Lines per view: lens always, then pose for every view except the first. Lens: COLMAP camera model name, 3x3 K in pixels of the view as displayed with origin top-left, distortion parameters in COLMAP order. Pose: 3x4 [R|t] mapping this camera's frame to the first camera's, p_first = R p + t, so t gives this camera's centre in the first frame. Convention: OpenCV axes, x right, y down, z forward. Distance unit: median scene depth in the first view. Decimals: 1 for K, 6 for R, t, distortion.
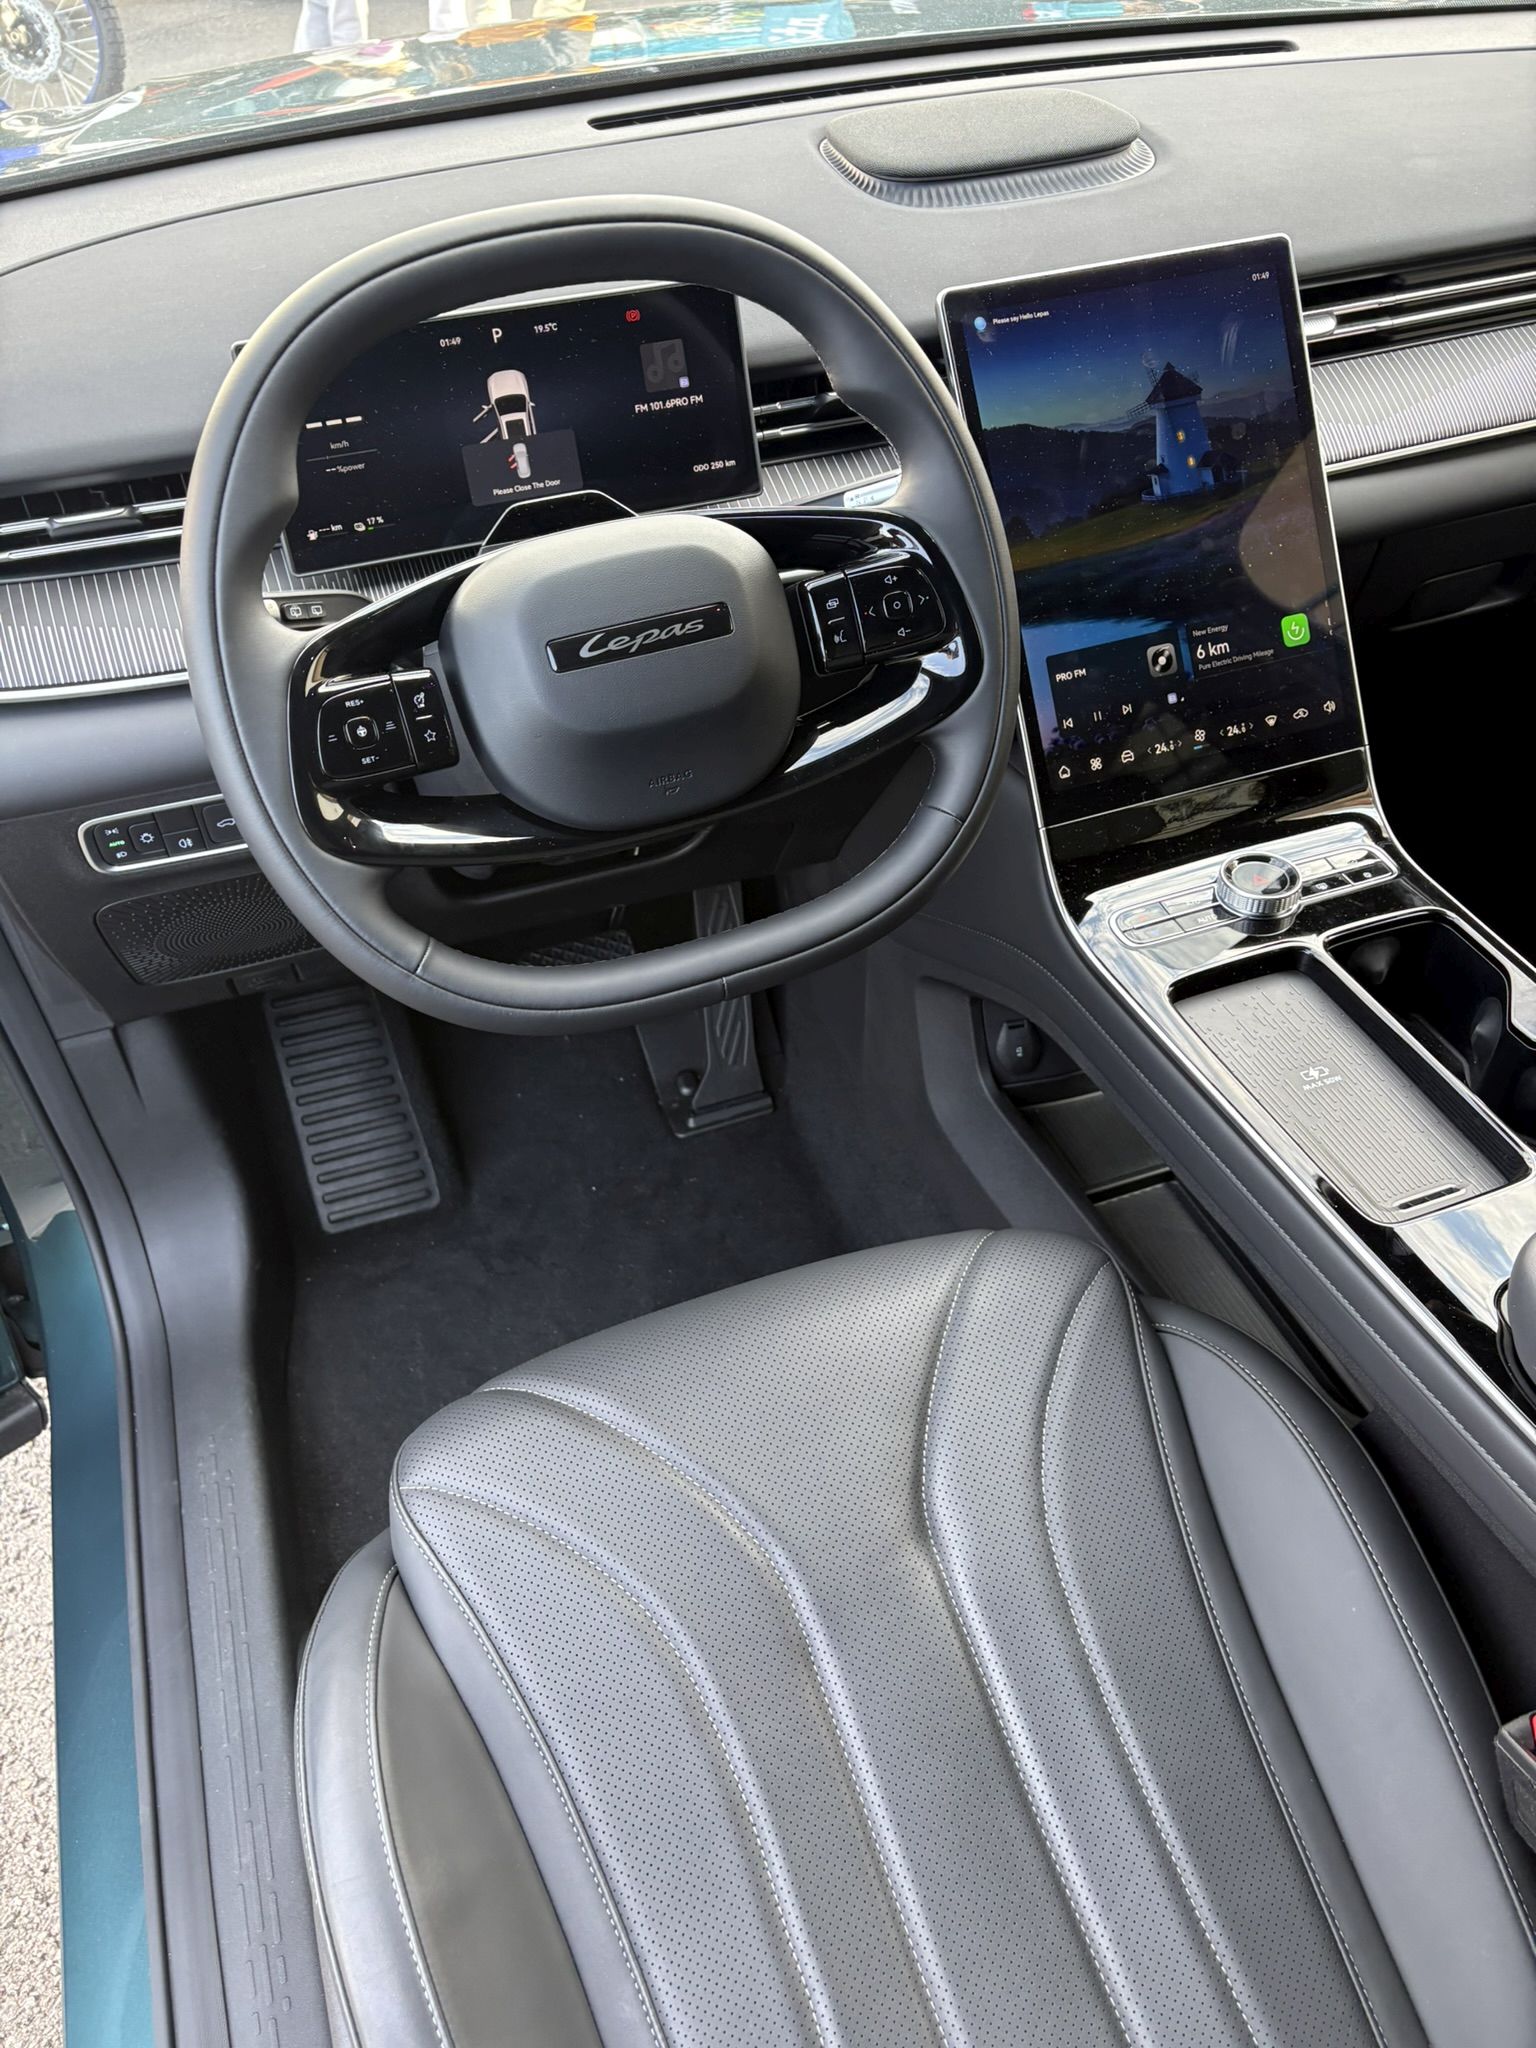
lens RADIAL K [[1543.1, 0, 784.7], [0, 1543.1, 1038.1], [0, 0, 1]] dist [-0.001370, 0.002834]
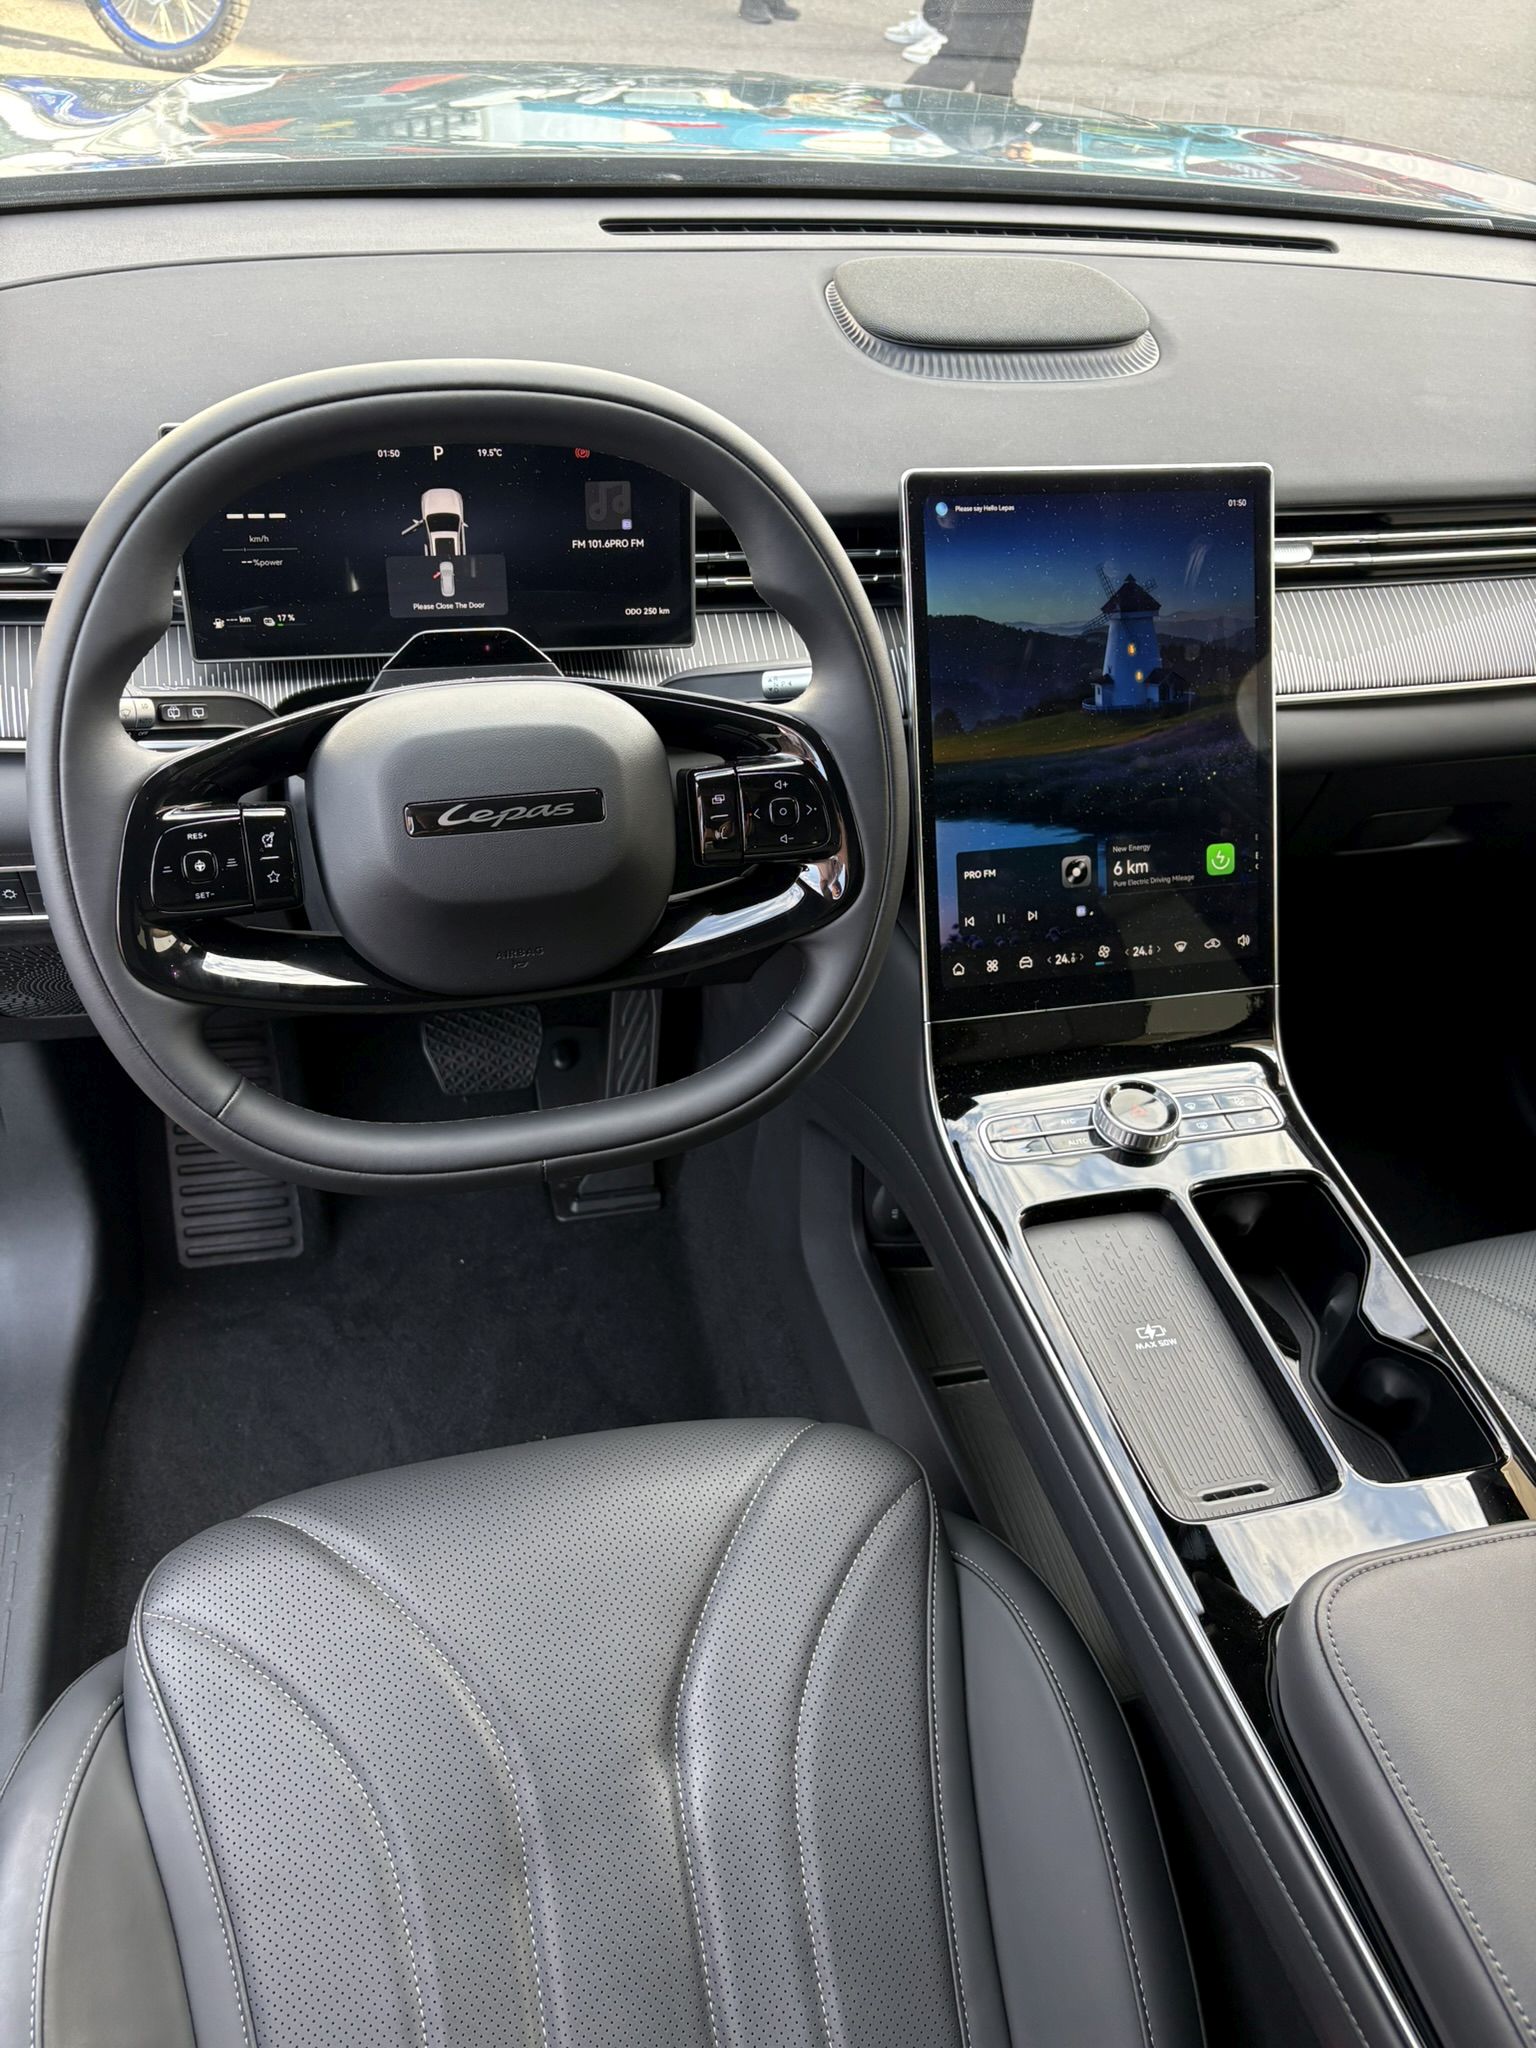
lens RADIAL K [[1538.8, 0, 768.8], [0, 1538.8, 1030.9], [0, 0, 1]] dist [0.063988, -0.148833]
pose [[0.987043, 0.160455, -0.000216, 0.072173], [-0.160452, 0.987016, -0.007348, -0.112628], [-0.000966, 0.007288, 0.999973, 0.024325]]
